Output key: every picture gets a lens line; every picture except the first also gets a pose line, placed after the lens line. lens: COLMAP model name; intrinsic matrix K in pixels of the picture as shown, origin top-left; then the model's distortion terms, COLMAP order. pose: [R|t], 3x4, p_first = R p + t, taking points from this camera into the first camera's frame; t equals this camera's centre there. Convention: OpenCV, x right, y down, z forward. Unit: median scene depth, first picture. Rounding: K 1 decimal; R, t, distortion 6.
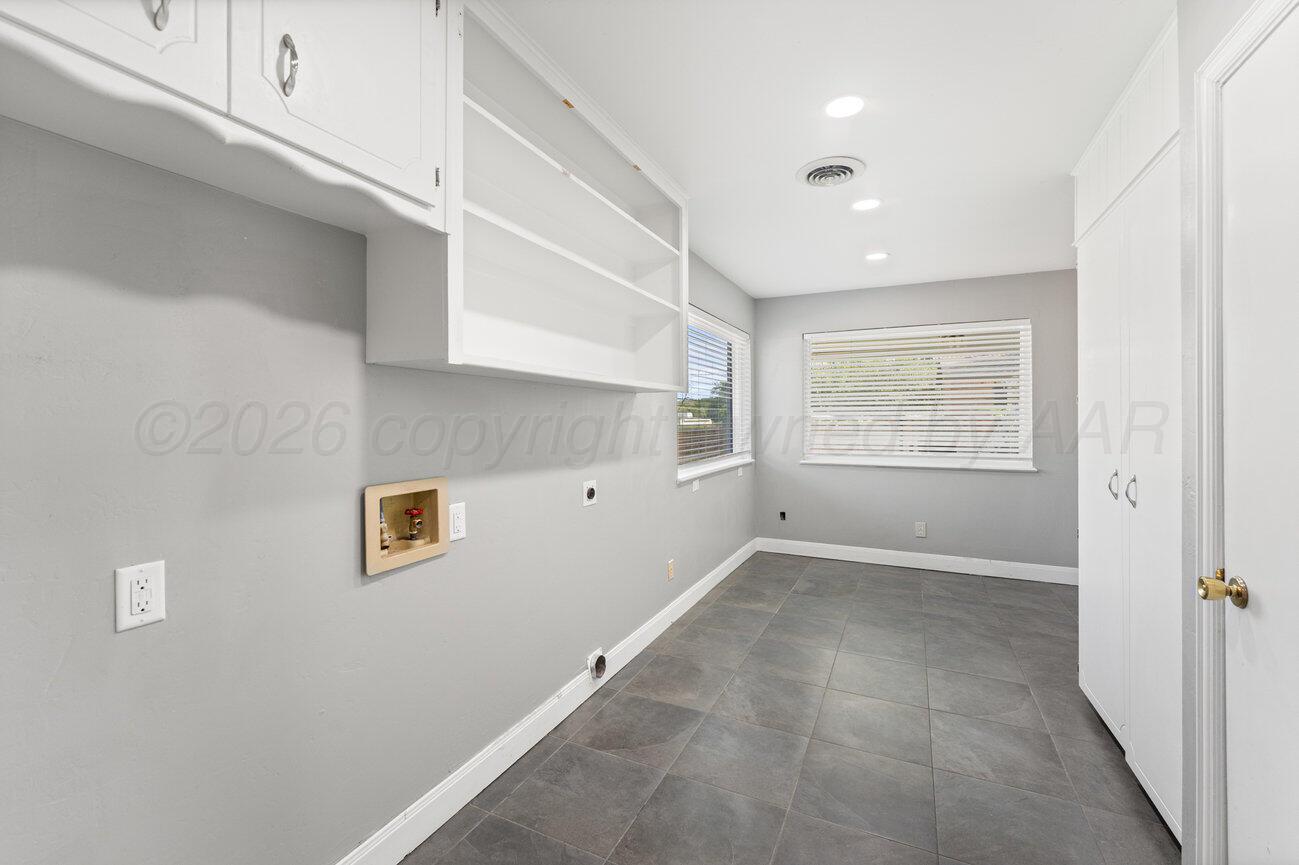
lens RADIAL K [[537.3, 0, 648.7], [0, 537.3, 421.2], [0, 0, 1]] dist [0.000085, -0.000013]
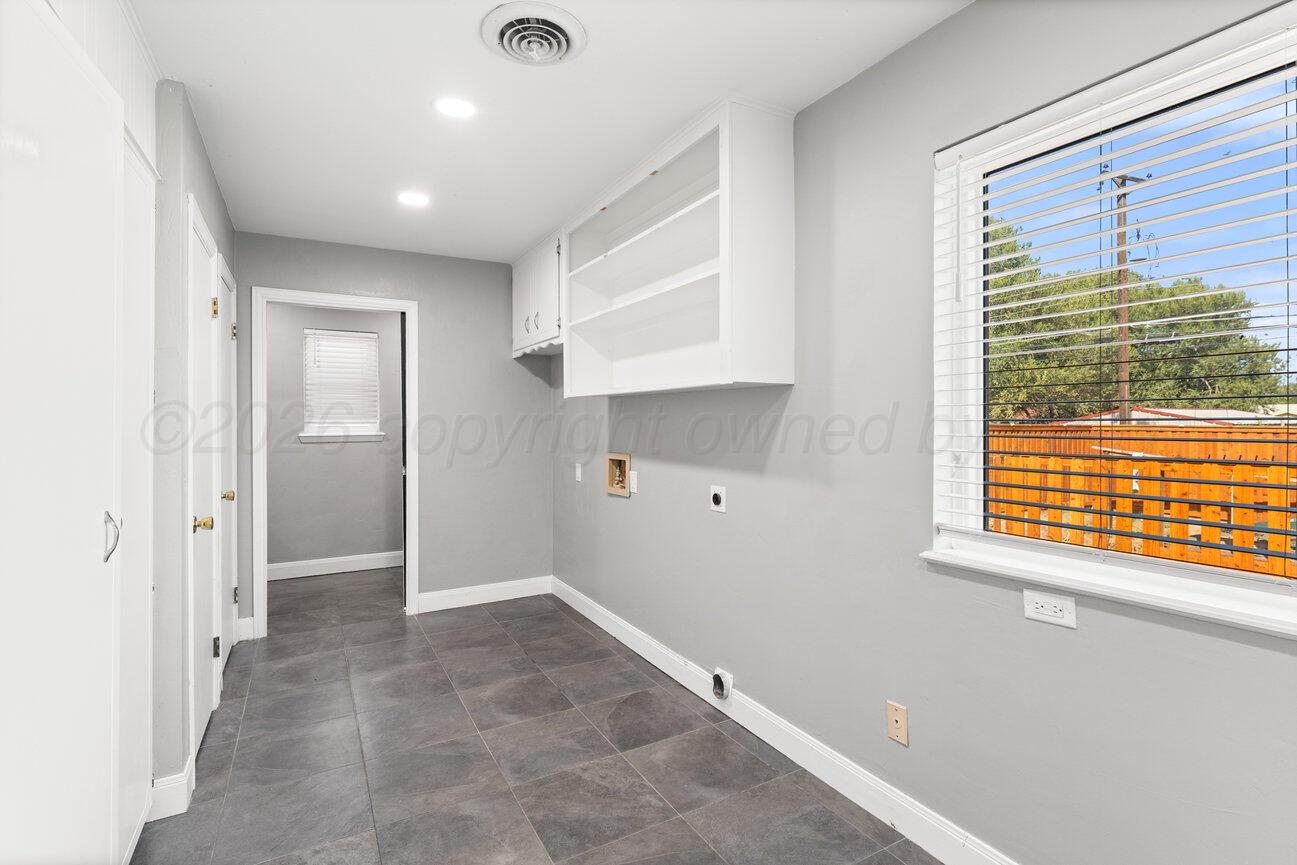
lens RADIAL K [[584.0, 0, 648.5], [0, 584.0, 432.5], [0, 0, 1]] dist [0.001910, 0.000121]
pose [[-0.558743, 0.010949, -0.829269, 0.881626], [-0.003776, 0.999869, 0.015746, -0.001079], [0.829332, 0.011929, -0.558628, 1.579494]]
